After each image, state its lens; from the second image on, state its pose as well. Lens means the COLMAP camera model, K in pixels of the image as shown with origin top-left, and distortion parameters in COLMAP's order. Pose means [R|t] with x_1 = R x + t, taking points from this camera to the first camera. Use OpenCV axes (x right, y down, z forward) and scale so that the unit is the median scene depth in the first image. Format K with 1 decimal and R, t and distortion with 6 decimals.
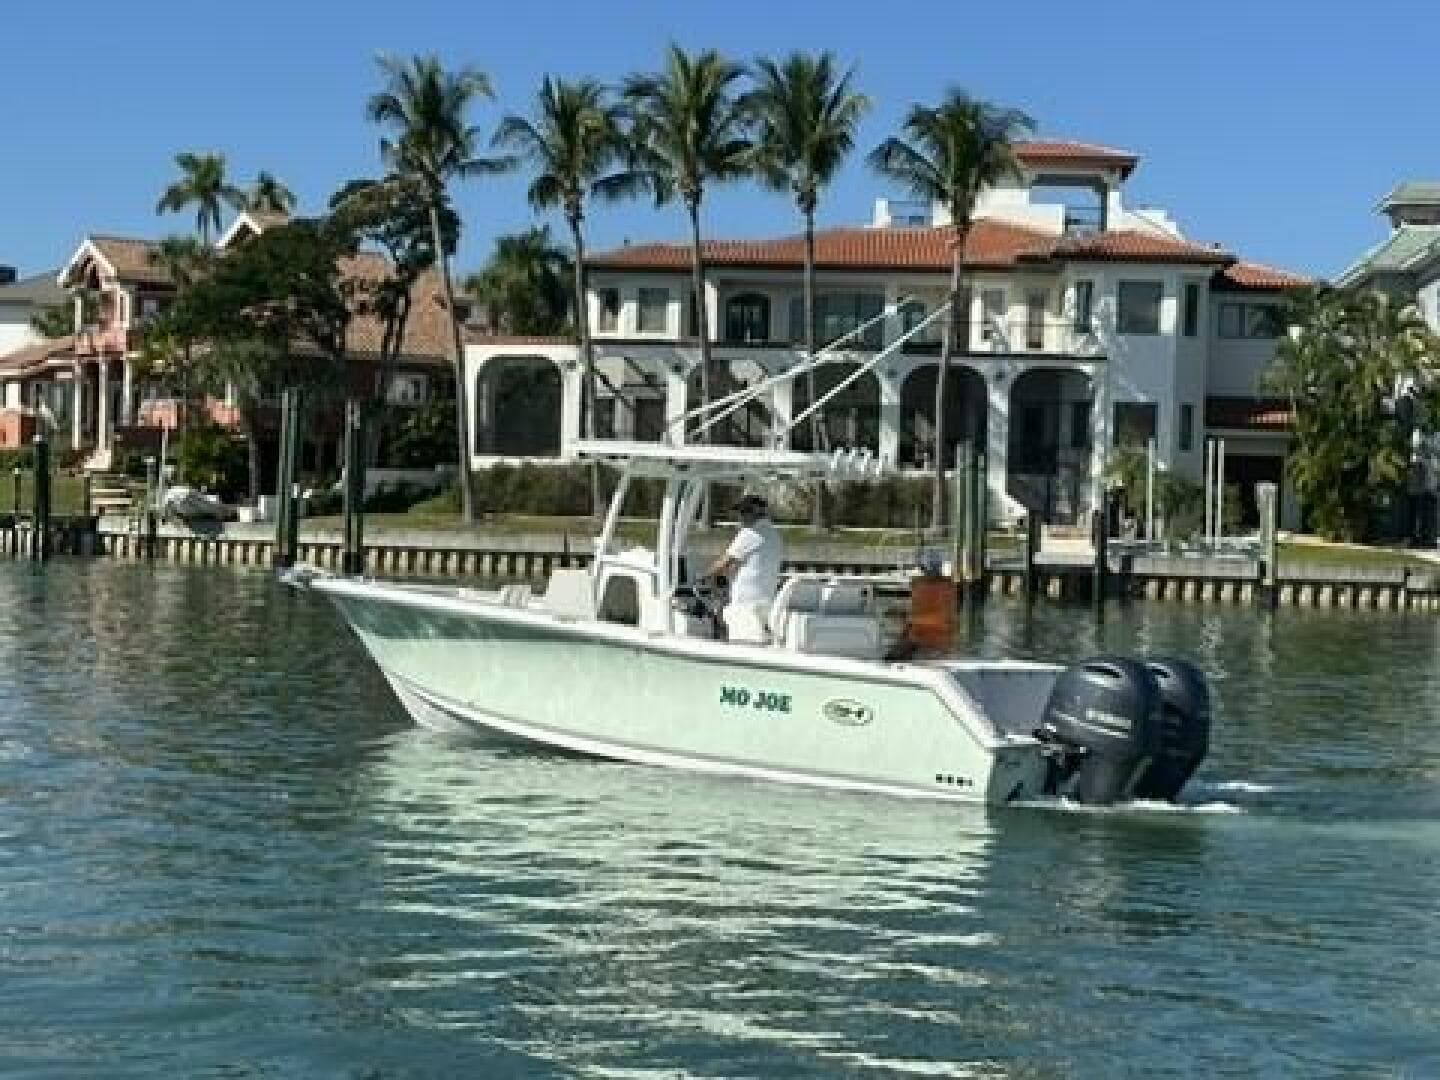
lens RADIAL K [[2377.8, 0, 720.0], [0, 2377.8, 540.0], [0, 0, 1]] dist [0.135226, -0.052734]
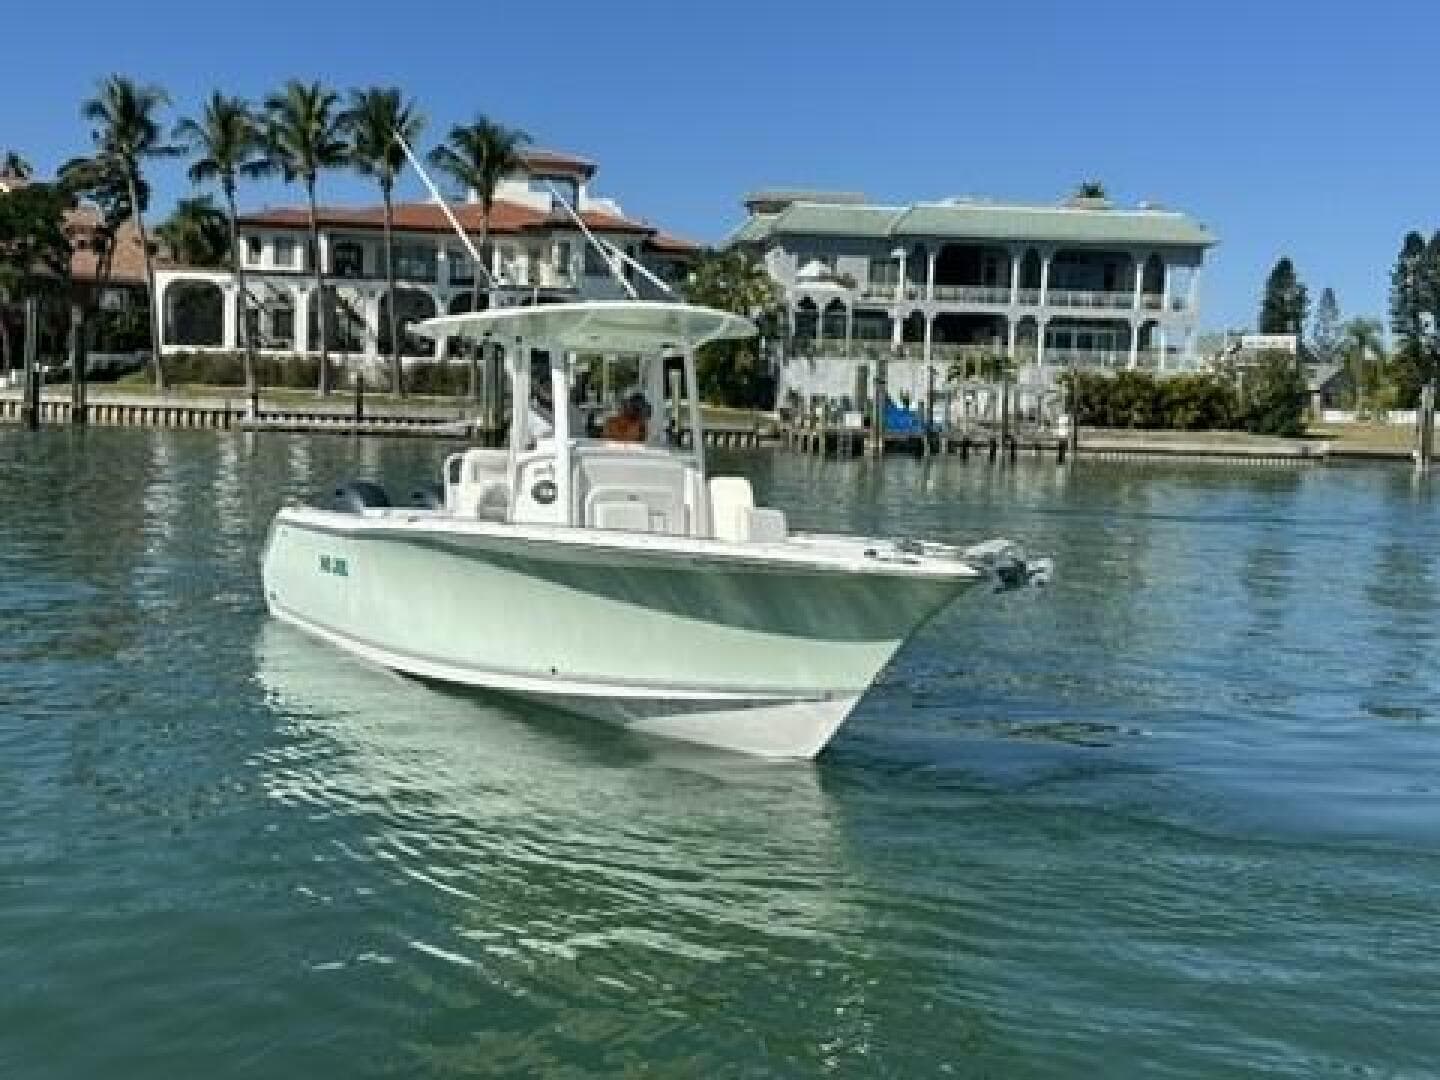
lens RADIAL K [[1727.4, 0, 717.0], [0, 1727.4, 527.1], [0, 0, 1]] dist [0.183587, -0.387219]
pose [[0.979442, -0.008934, 0.201529, 0.016260], [-0.002954, 0.998277, 0.058610, 0.013833], [-0.201705, -0.058001, 0.977727, -0.170684]]
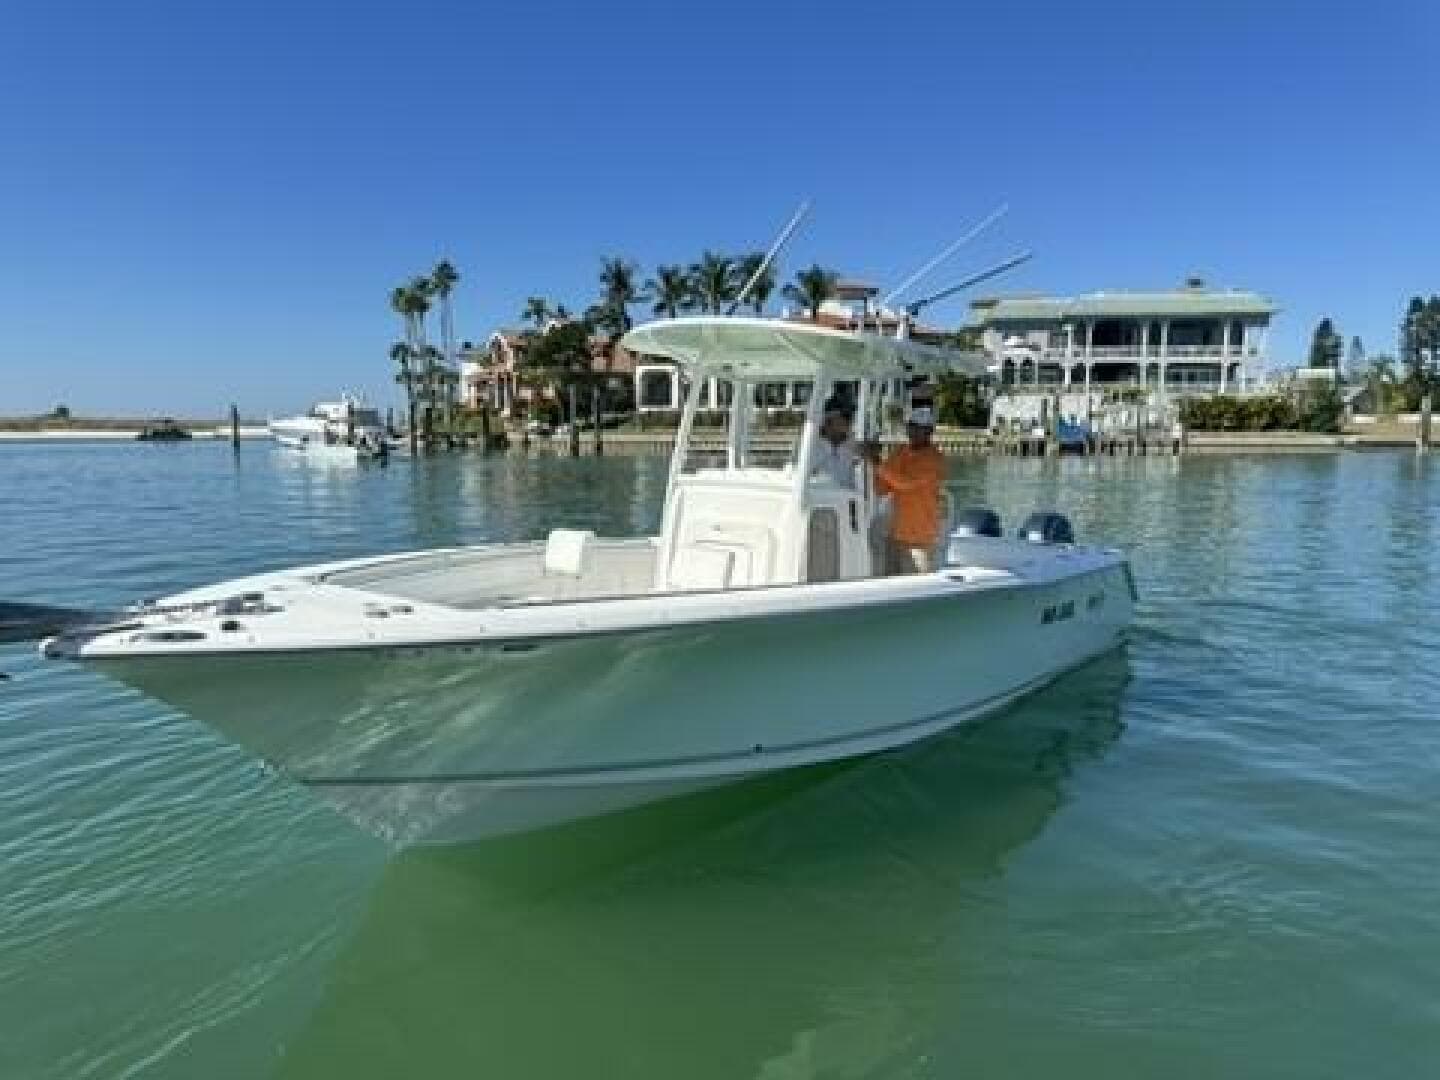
lens RADIAL K [[1646.7, 0, 712.7], [0, 1646.7, 536.6], [0, 0, 1]] dist [0.175702, -0.397712]
pose [[0.998371, -0.031378, -0.047659, 0.067163], [0.036142, 0.994061, 0.102643, -0.079206], [0.044155, -0.104198, 0.993576, -0.913136]]
